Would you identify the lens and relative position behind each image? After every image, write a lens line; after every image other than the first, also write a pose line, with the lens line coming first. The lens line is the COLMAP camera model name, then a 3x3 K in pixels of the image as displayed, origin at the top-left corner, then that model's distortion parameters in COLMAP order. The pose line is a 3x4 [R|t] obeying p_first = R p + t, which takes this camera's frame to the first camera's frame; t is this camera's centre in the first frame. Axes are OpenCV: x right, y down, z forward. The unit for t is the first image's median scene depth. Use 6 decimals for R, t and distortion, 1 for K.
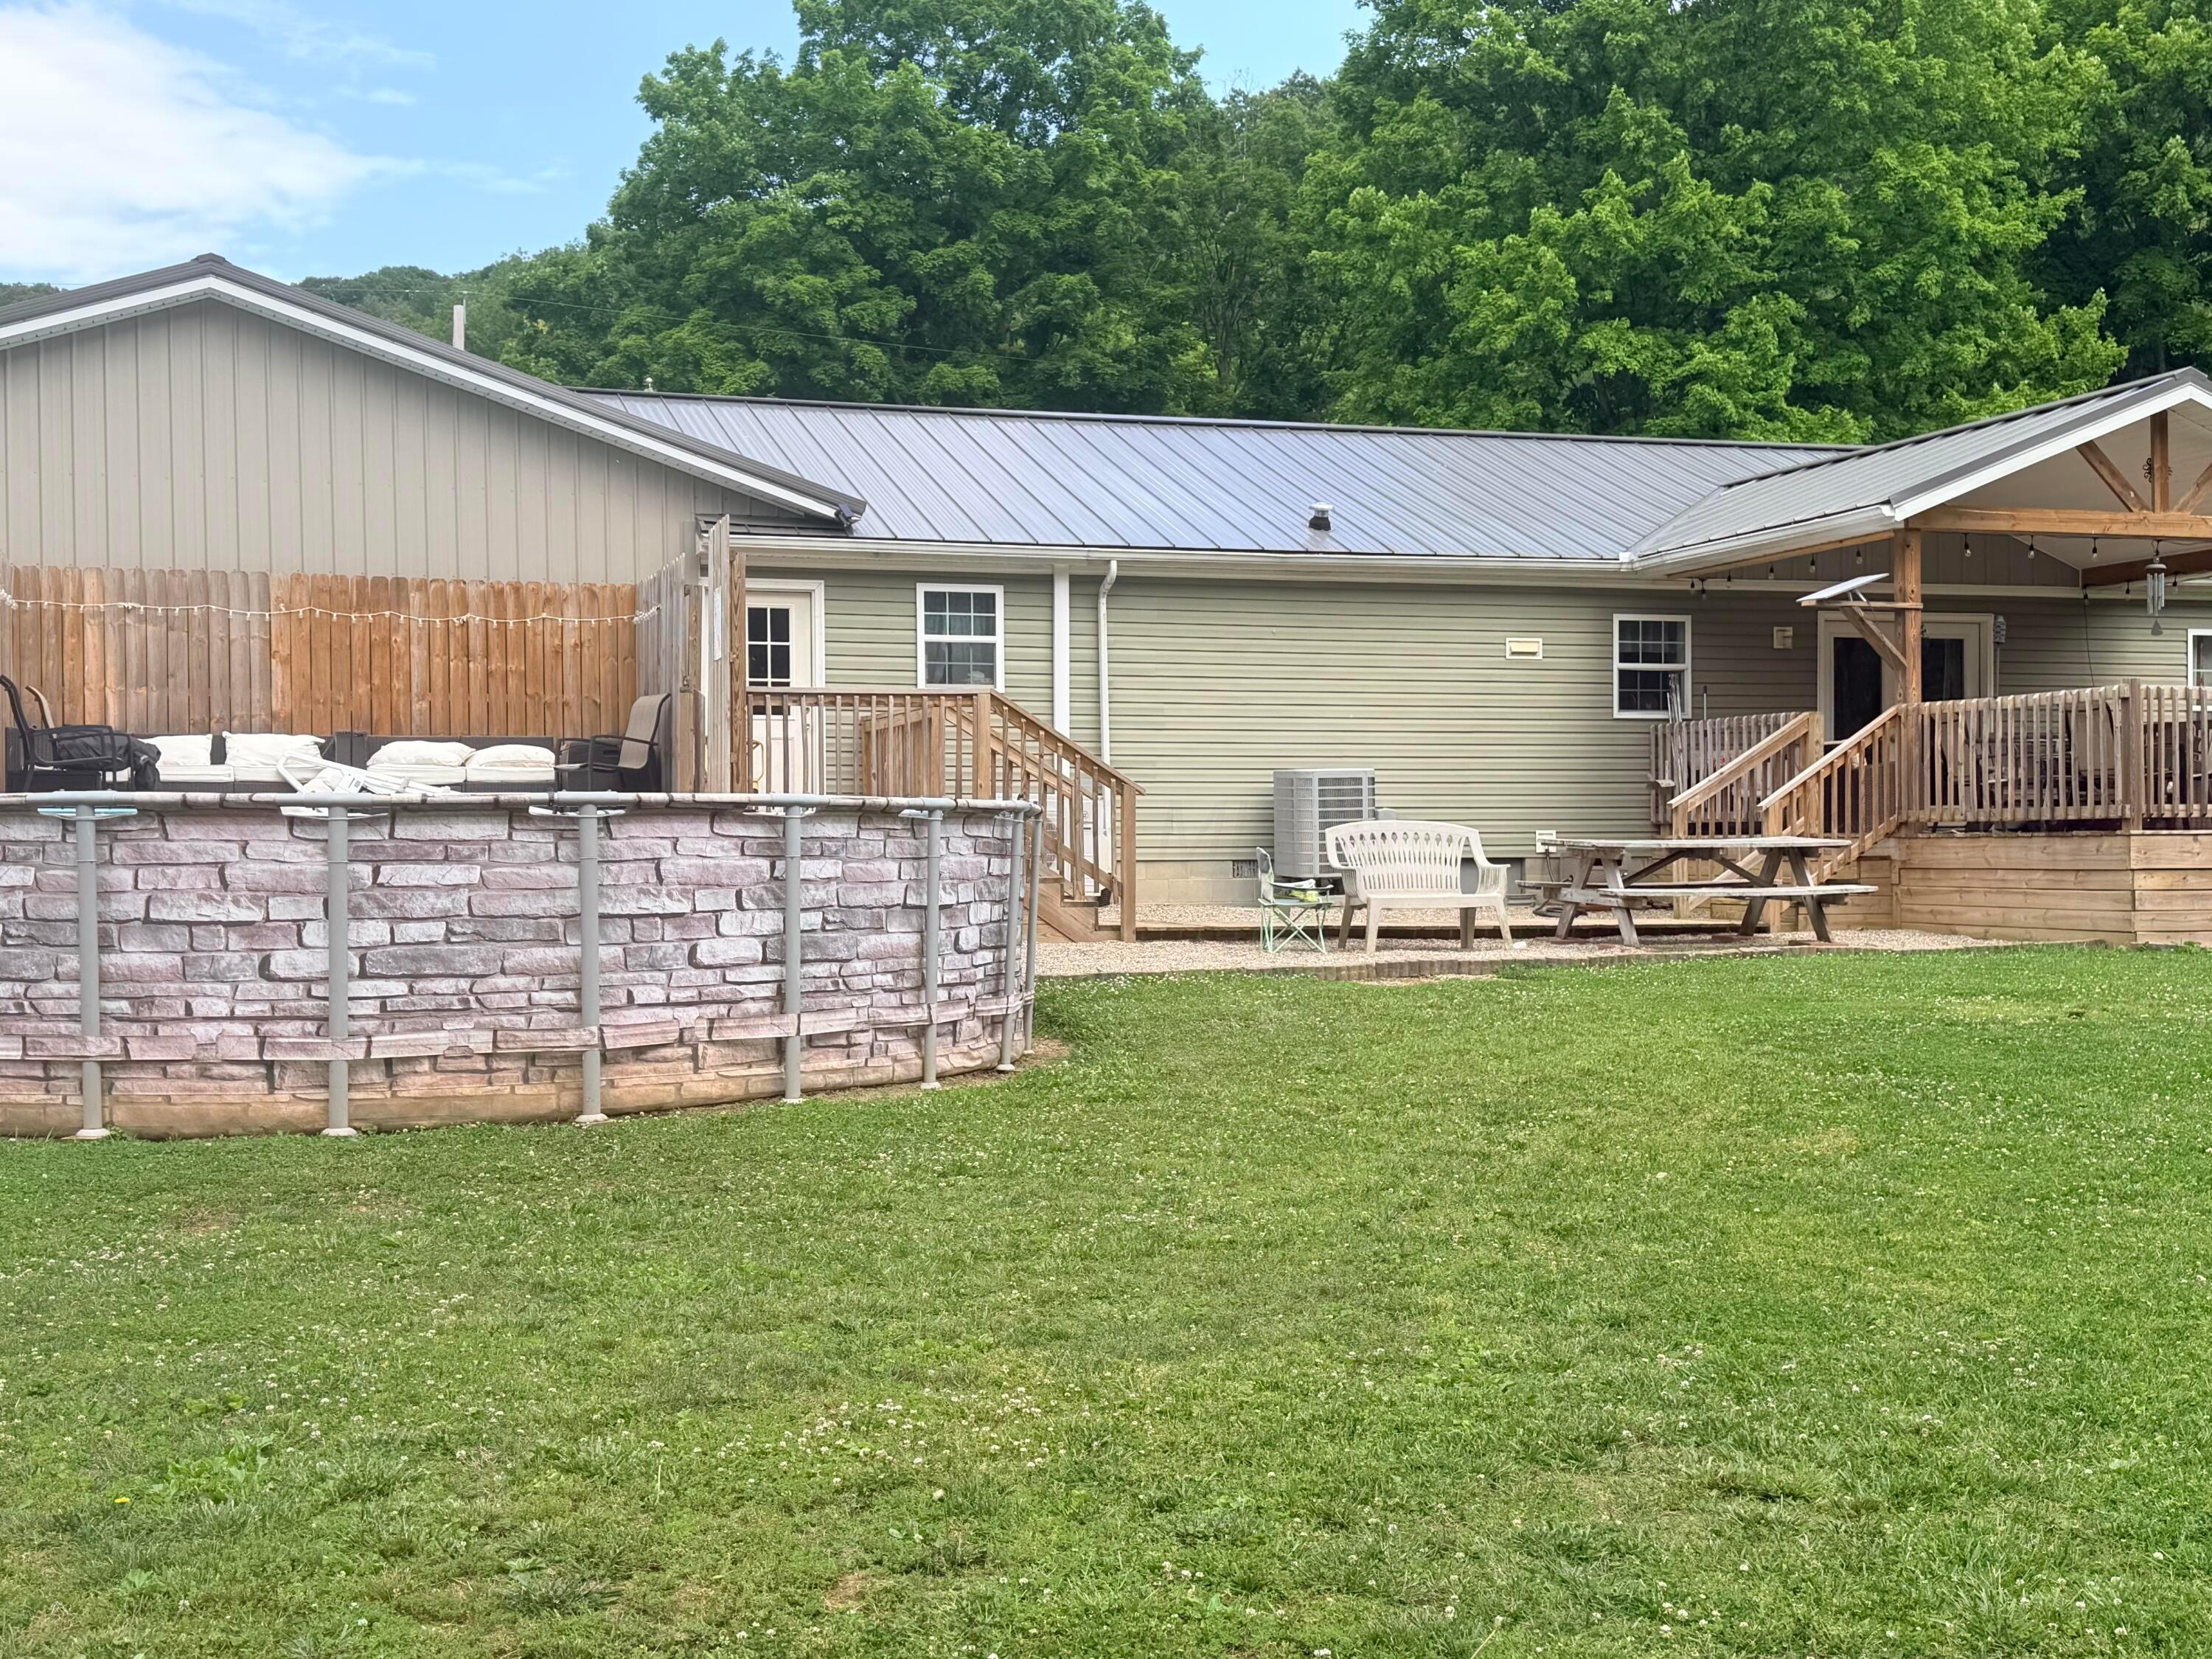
lens RADIAL K [[2536.4, 0, 1106.0], [0, 2536.4, 829.5], [0, 0, 1]] dist [0.077373, 0.008560]
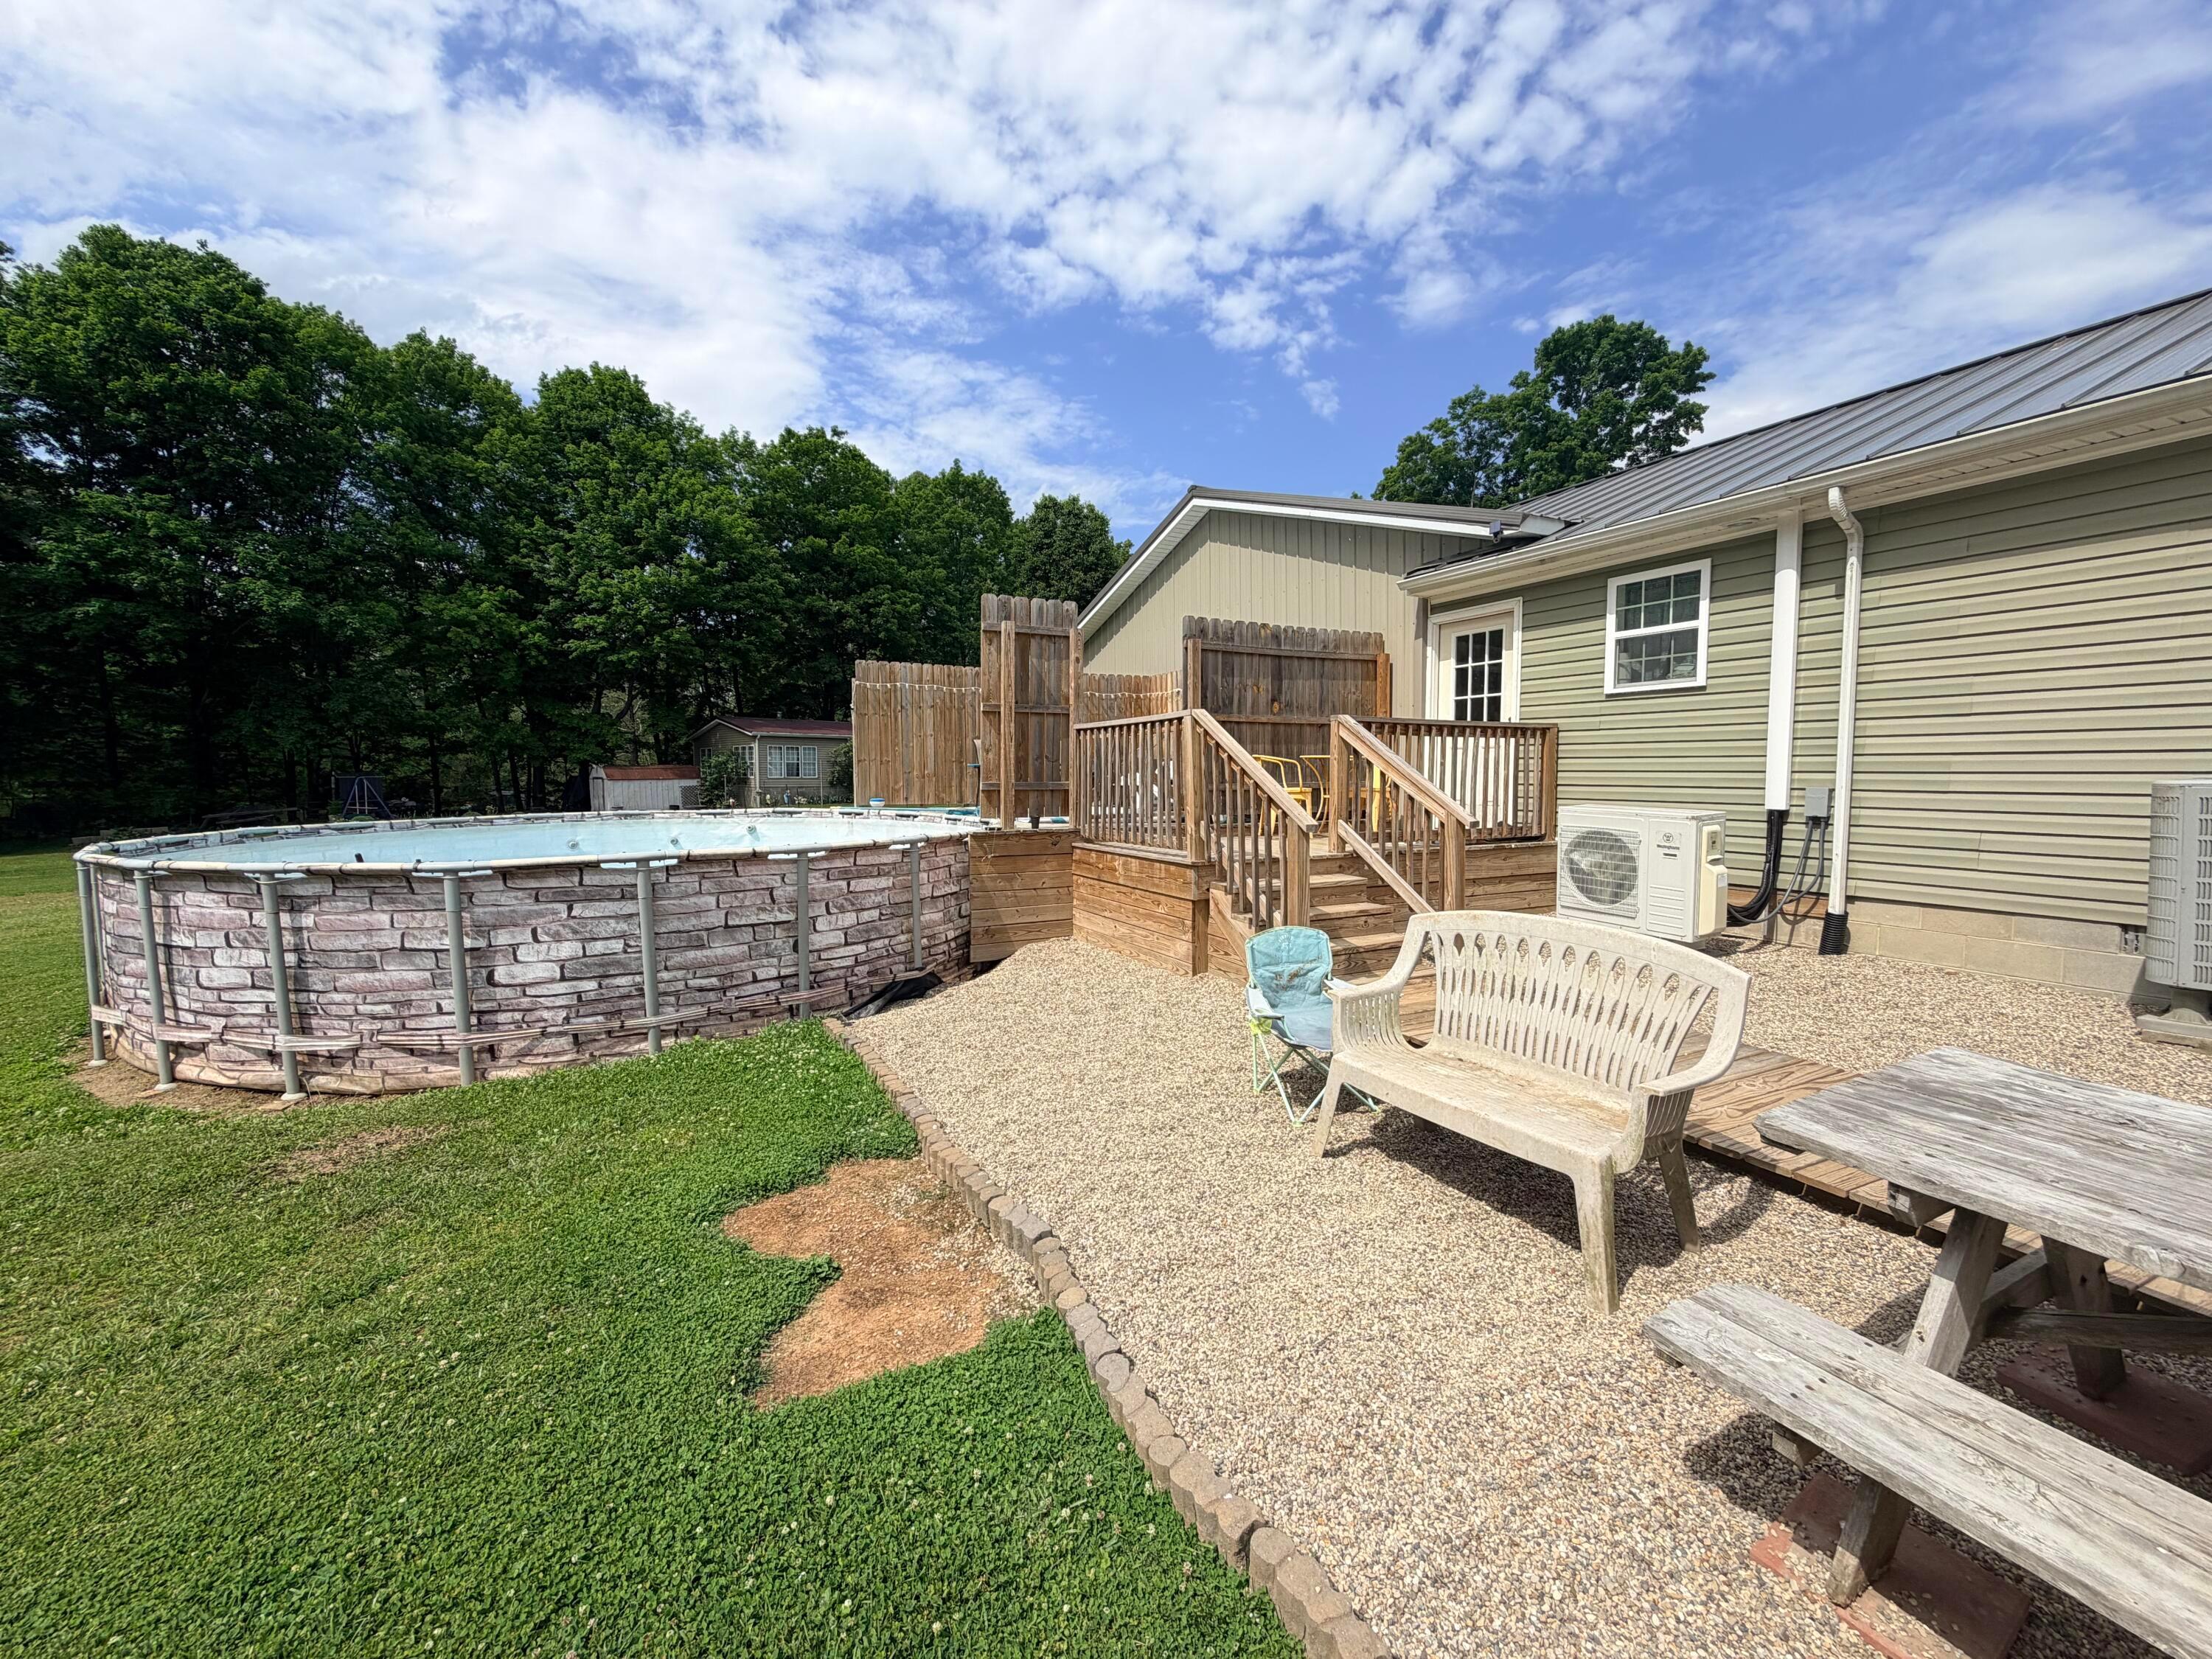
lens RADIAL K [[880.2, 0, 1094.5], [0, 880.2, 827.4], [0, 0, 1]] dist [-0.010135, -0.000157]
pose [[0.141213, 0.065178, -0.987831, 0.230874], [0.011469, 0.997656, 0.067466, -0.028952], [0.989913, -0.020856, 0.140134, 0.769494]]
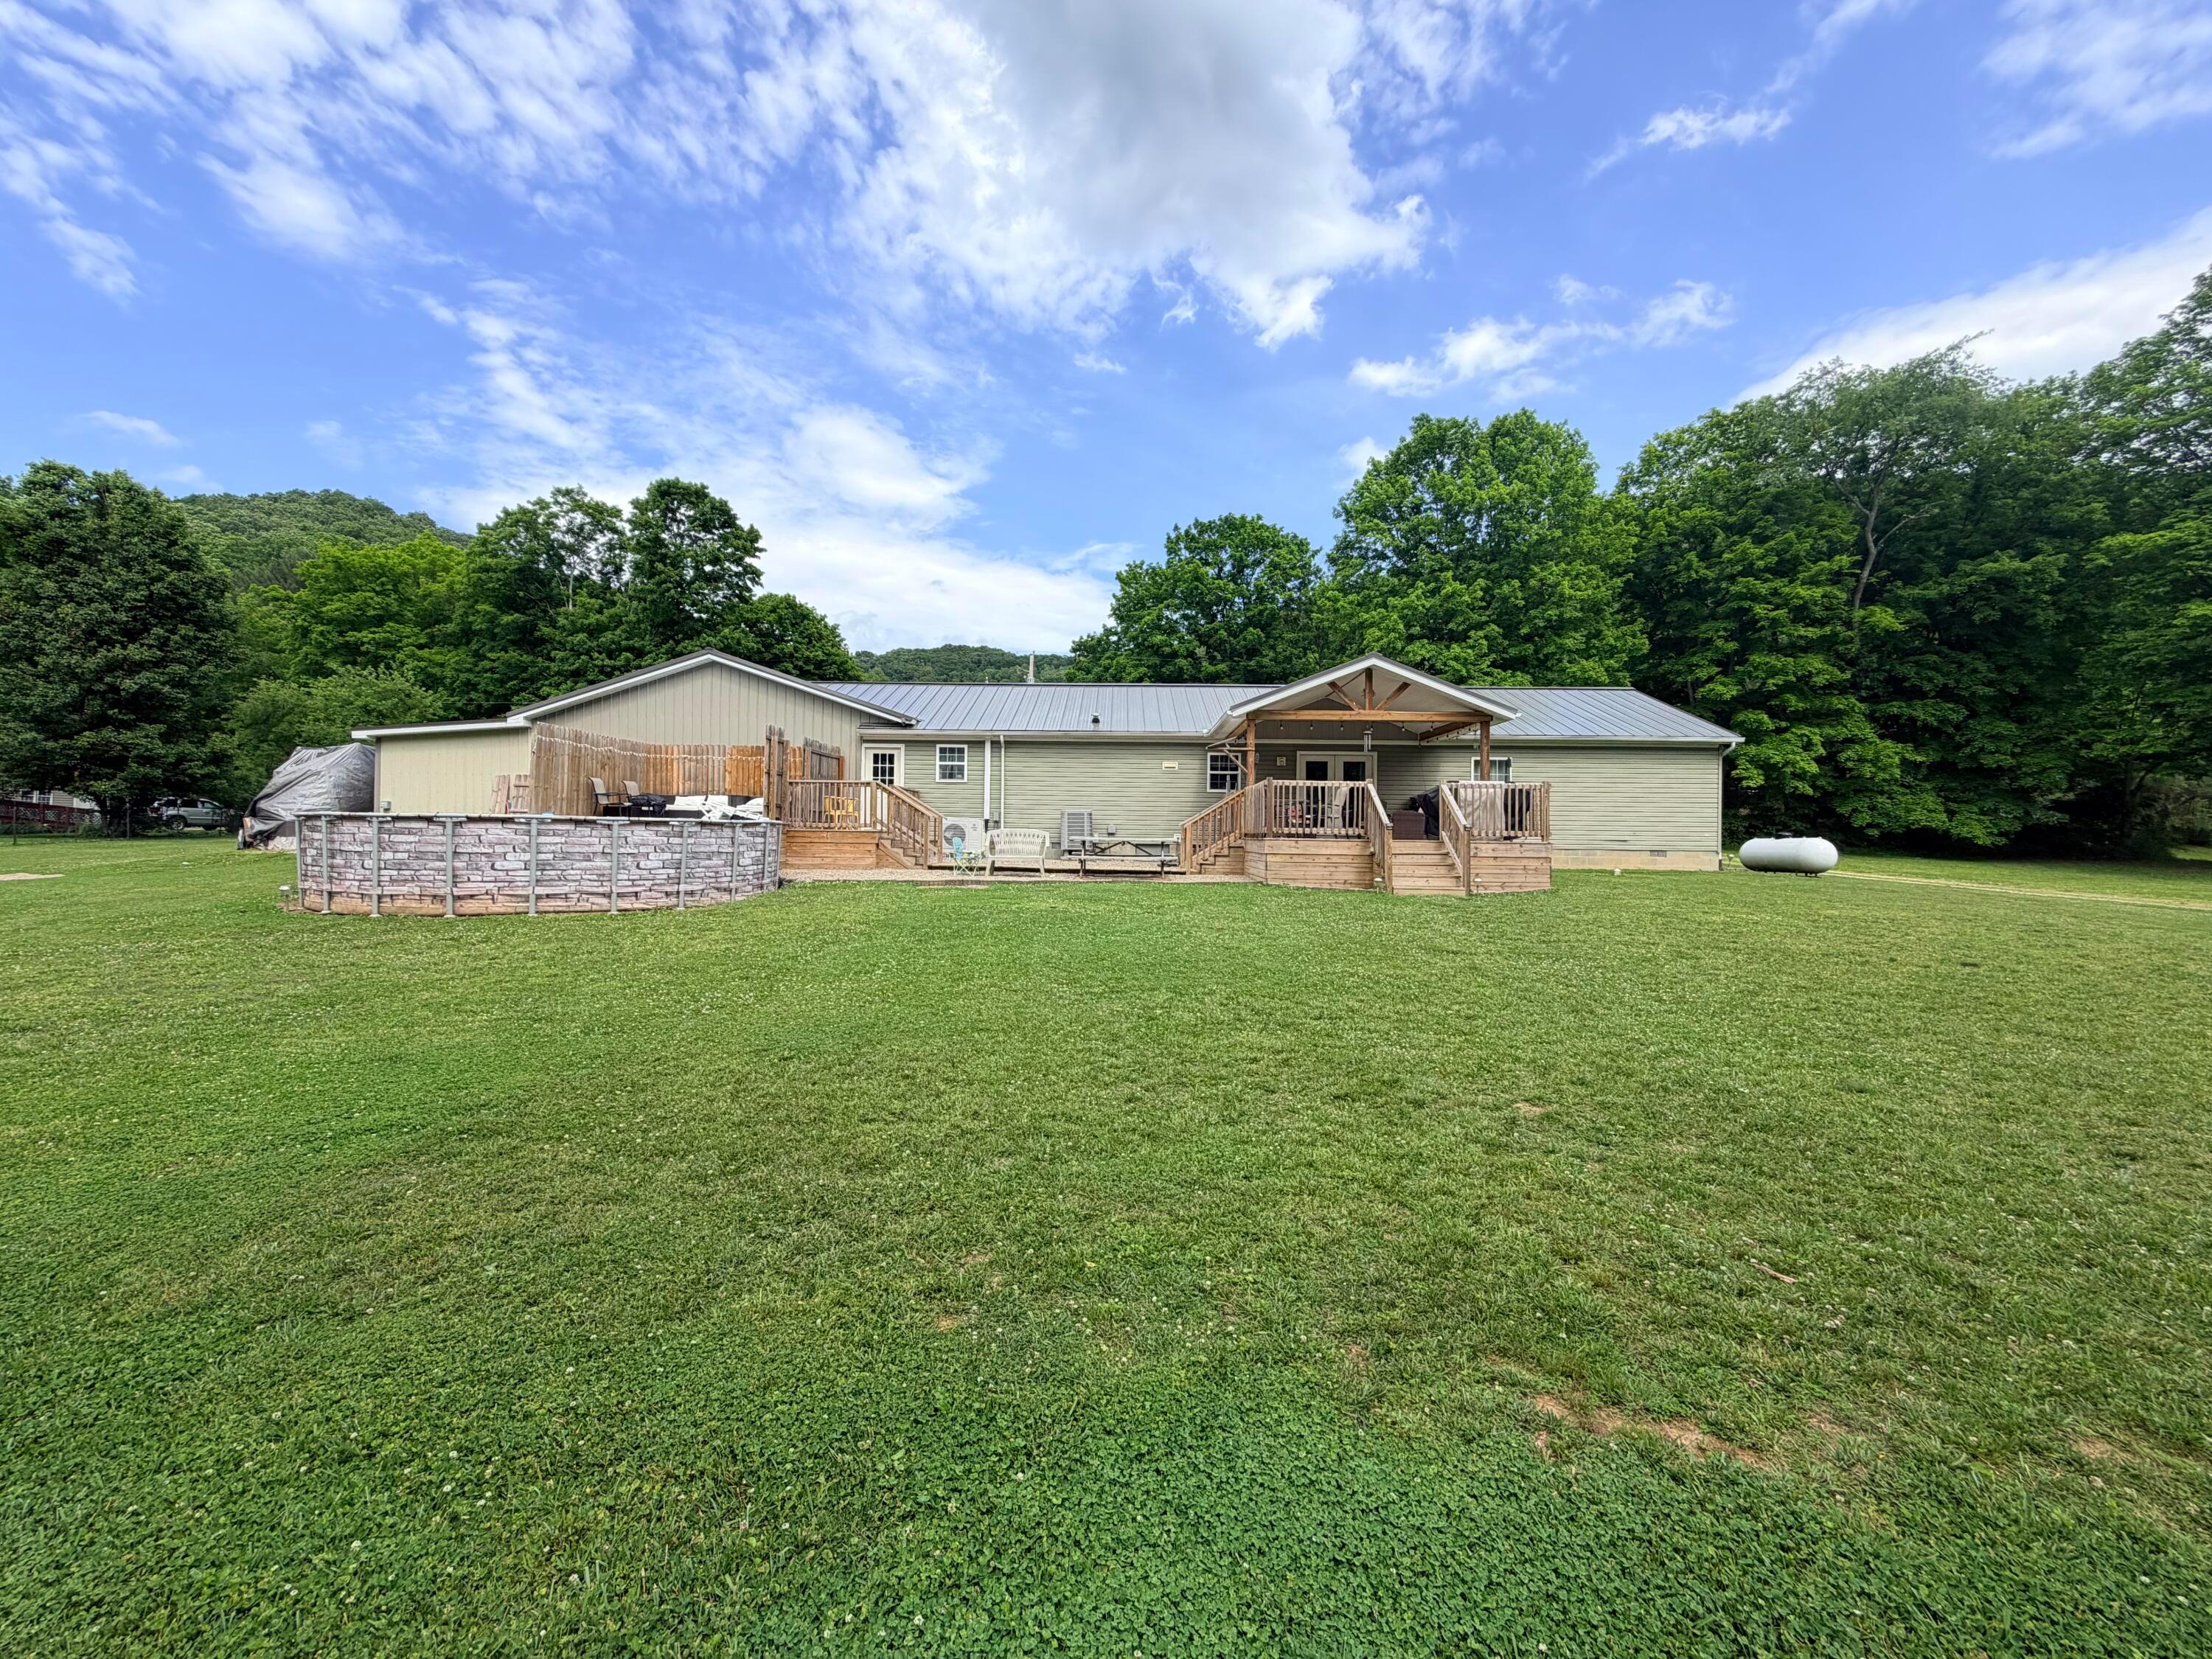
lens RADIAL K [[884.8, 0, 1106.0], [0, 884.8, 829.5], [0, 0, 1]] dist [0.009372, -0.000112]
pose [[0.943482, 0.018731, -0.330894, 0.450498], [-0.018820, 0.999819, 0.002935, -0.006400], [0.330889, 0.003458, 0.943663, 0.109960]]
